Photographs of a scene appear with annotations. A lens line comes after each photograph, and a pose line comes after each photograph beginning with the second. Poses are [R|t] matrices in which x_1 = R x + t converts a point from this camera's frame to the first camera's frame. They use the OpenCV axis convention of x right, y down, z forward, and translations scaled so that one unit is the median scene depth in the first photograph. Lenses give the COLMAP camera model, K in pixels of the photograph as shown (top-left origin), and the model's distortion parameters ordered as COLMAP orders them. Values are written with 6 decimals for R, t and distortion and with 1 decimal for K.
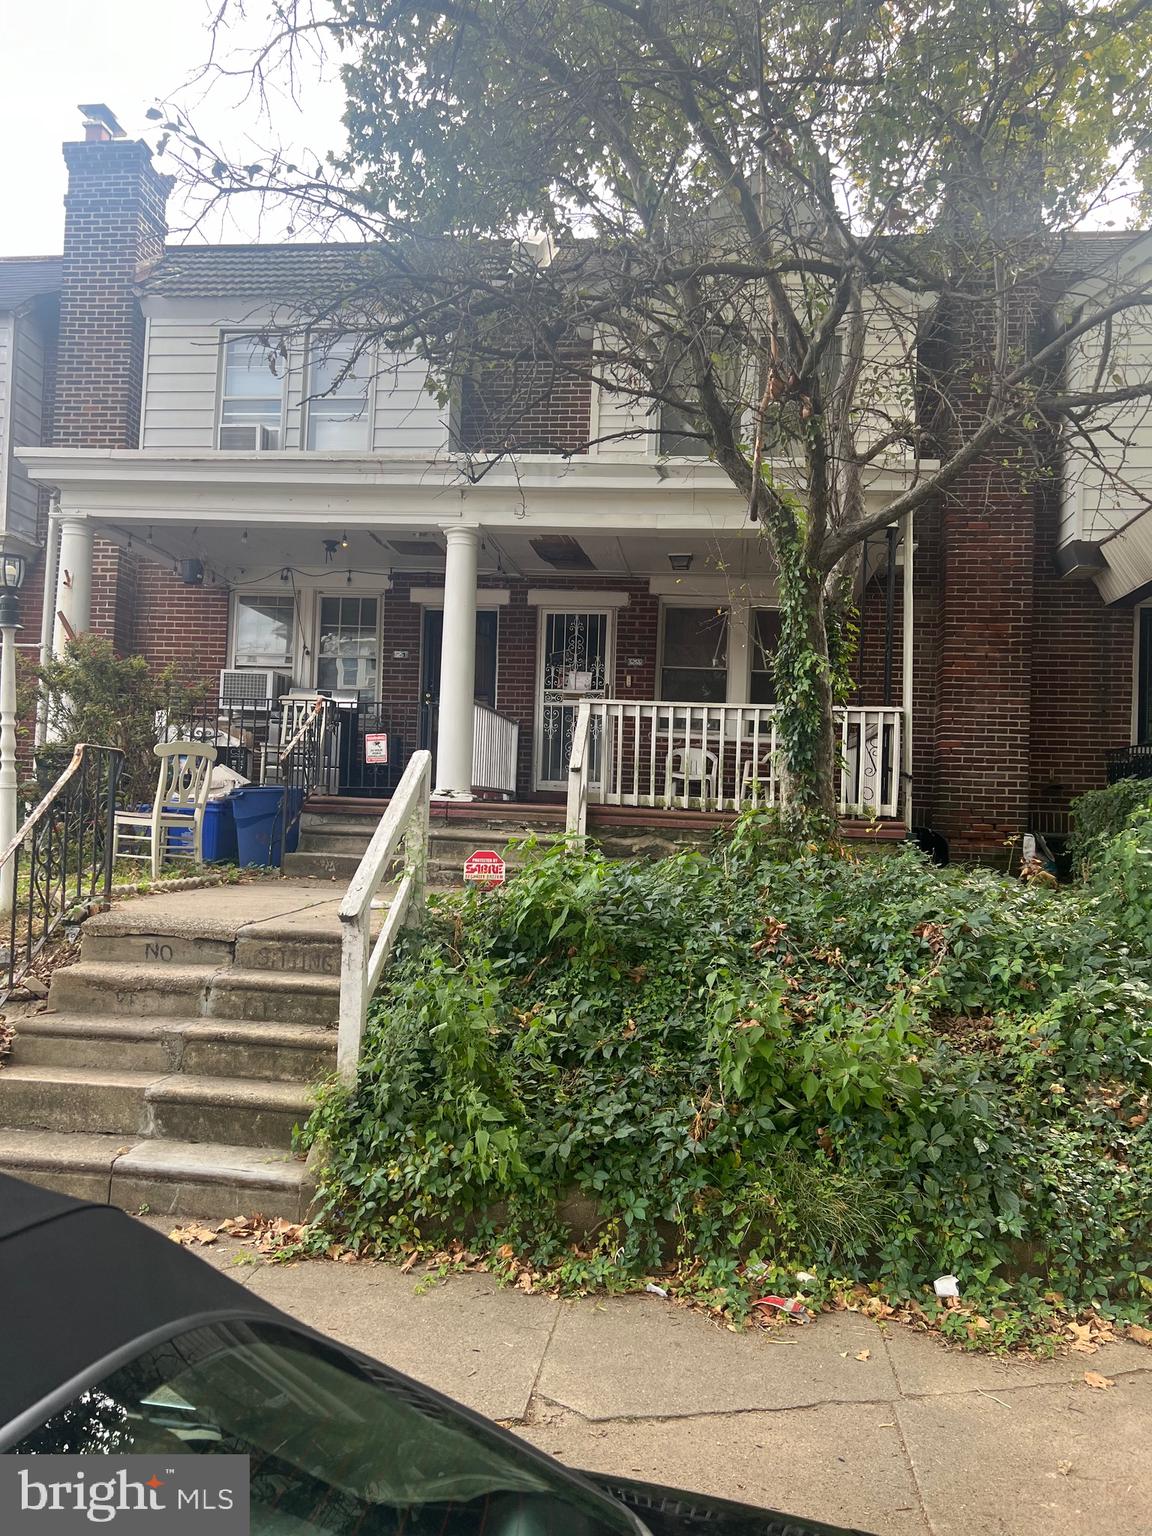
lens RADIAL K [[1355.3, 0, 477.1], [0, 1355.3, 764.8], [0, 0, 1]] dist [0.095516, -0.220605]
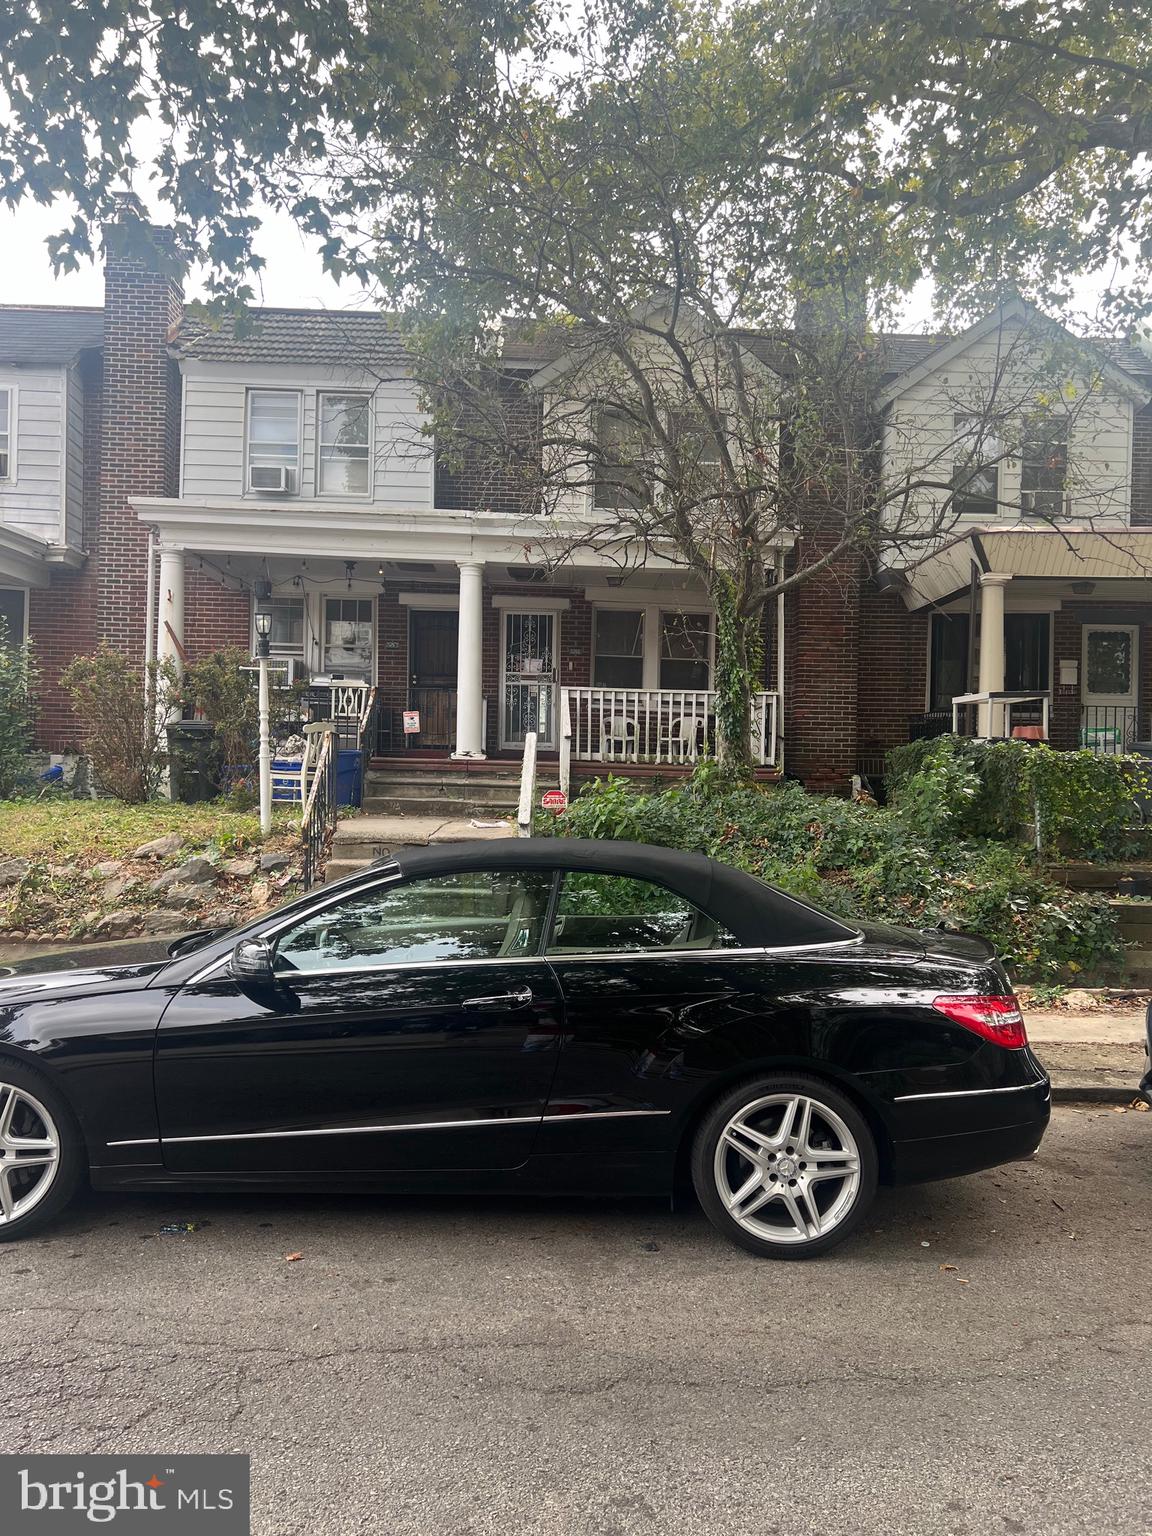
lens RADIAL K [[1135.3, 0, 576.0], [0, 1135.3, 768.0], [0, 0, 1]] dist [0.069014, -0.084496]
pose [[0.989327, -0.016603, 0.144765, -0.067043], [0.011155, 0.999202, 0.038365, -0.006927], [-0.145287, -0.036341, 0.988722, -0.151196]]
